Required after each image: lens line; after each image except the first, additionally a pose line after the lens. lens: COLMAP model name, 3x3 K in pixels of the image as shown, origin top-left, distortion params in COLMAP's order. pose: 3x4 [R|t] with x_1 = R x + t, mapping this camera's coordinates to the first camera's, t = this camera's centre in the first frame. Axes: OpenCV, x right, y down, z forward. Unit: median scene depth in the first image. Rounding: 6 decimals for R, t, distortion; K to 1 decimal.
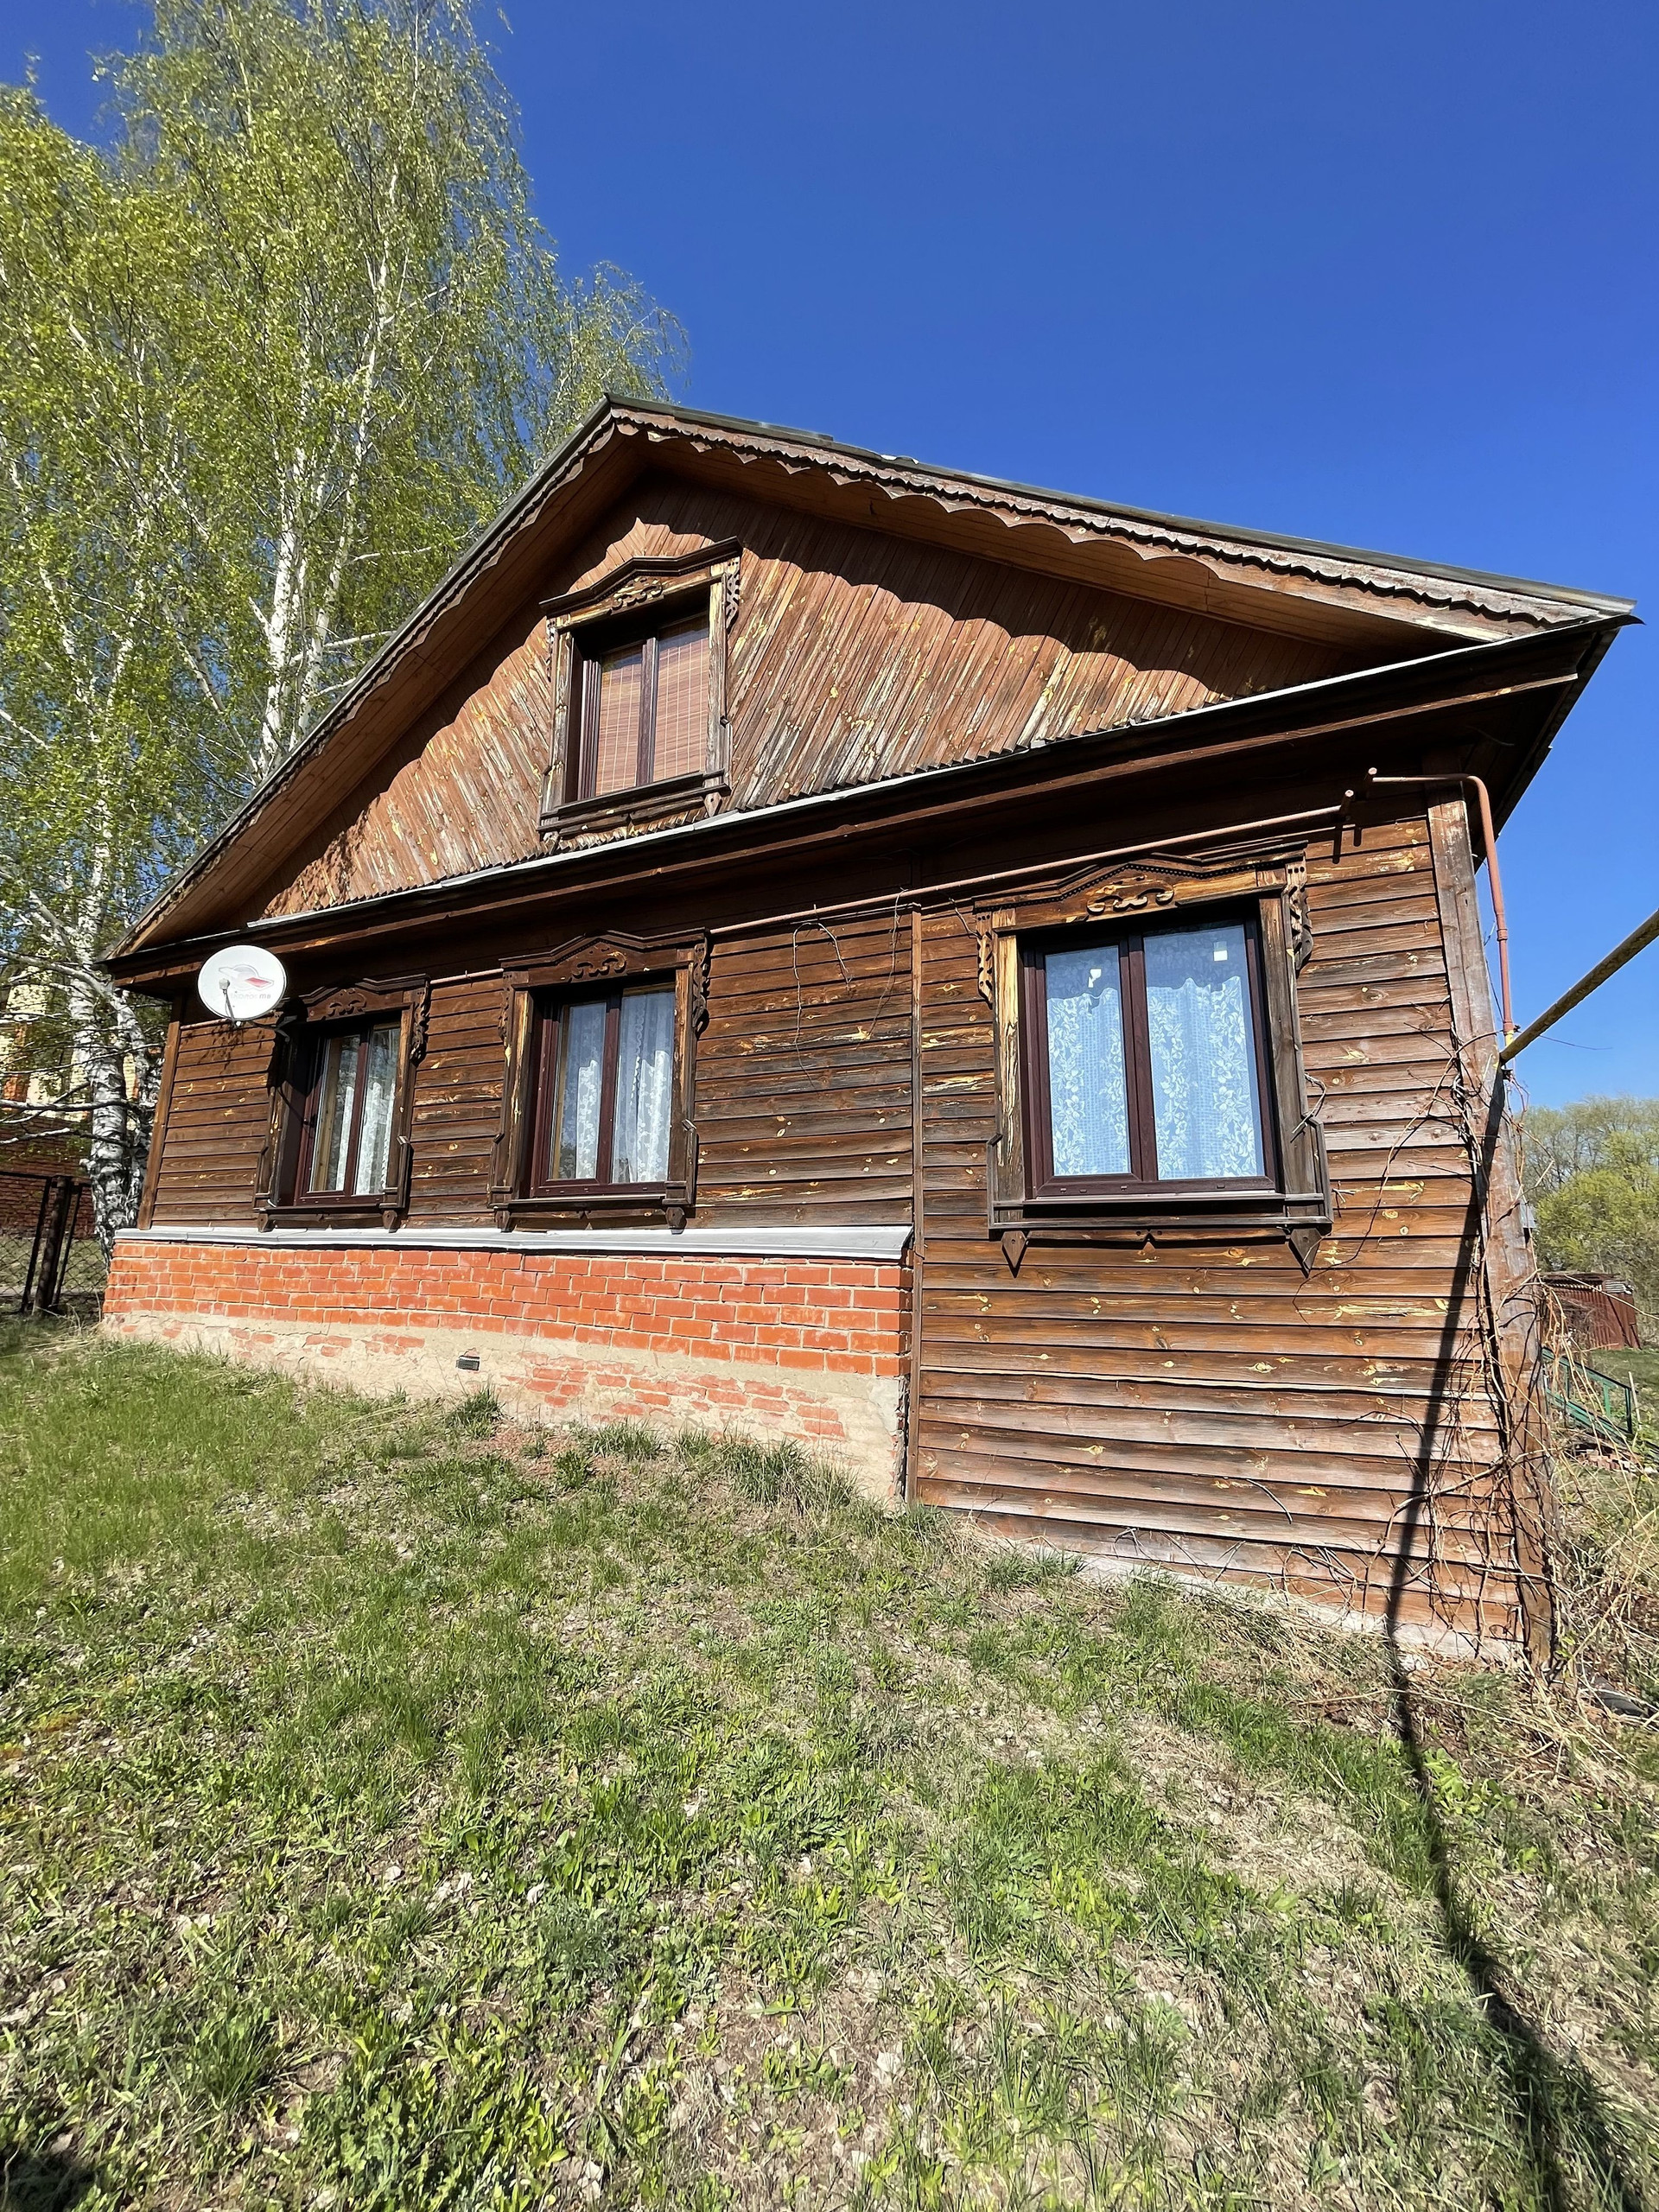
lens RADIAL K [[884.1, 0, 835.4], [0, 884.1, 1100.7], [0, 0, 1]] dist [-0.013514, -0.000432]
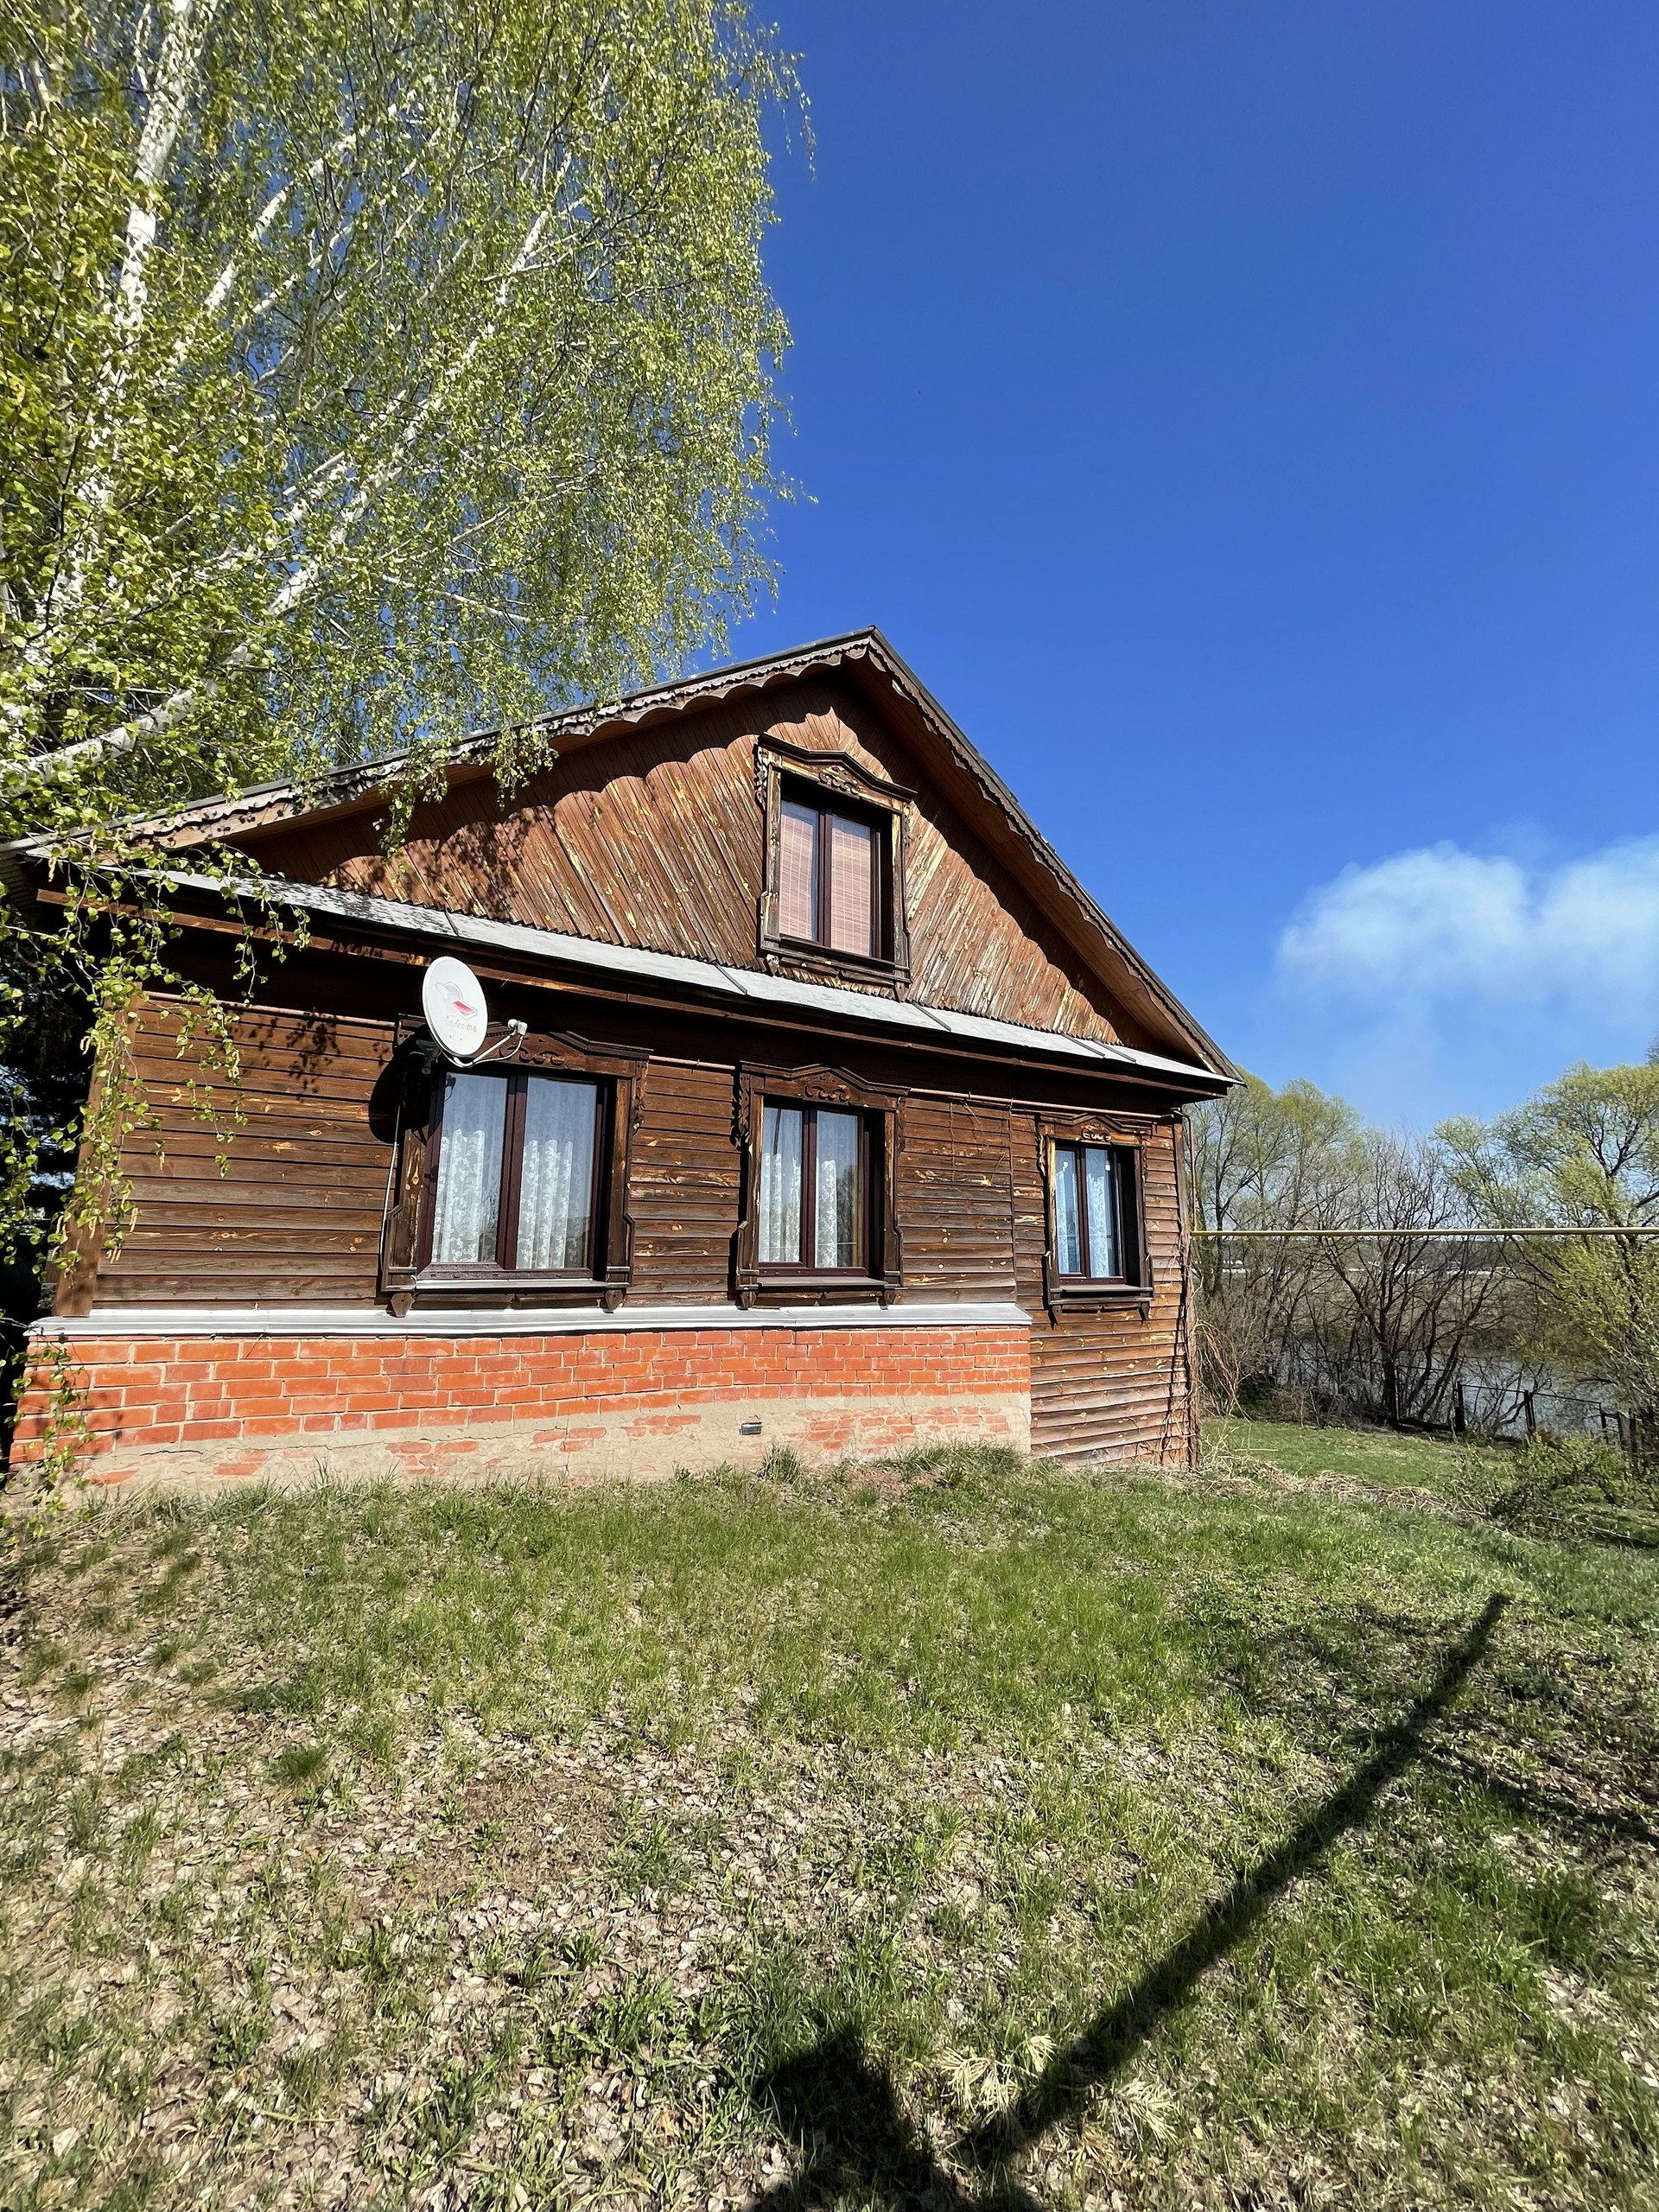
lens RADIAL K [[884.1, 0, 841.1], [0, 884.1, 1109.0], [0, 0, 1]] dist [-0.013514, -0.000432]
pose [[0.544960, 0.140981, 0.826525, -1.410769], [-0.163110, 0.984756, -0.060426, -0.063630], [-0.822444, -0.101885, 0.559648, 0.317959]]
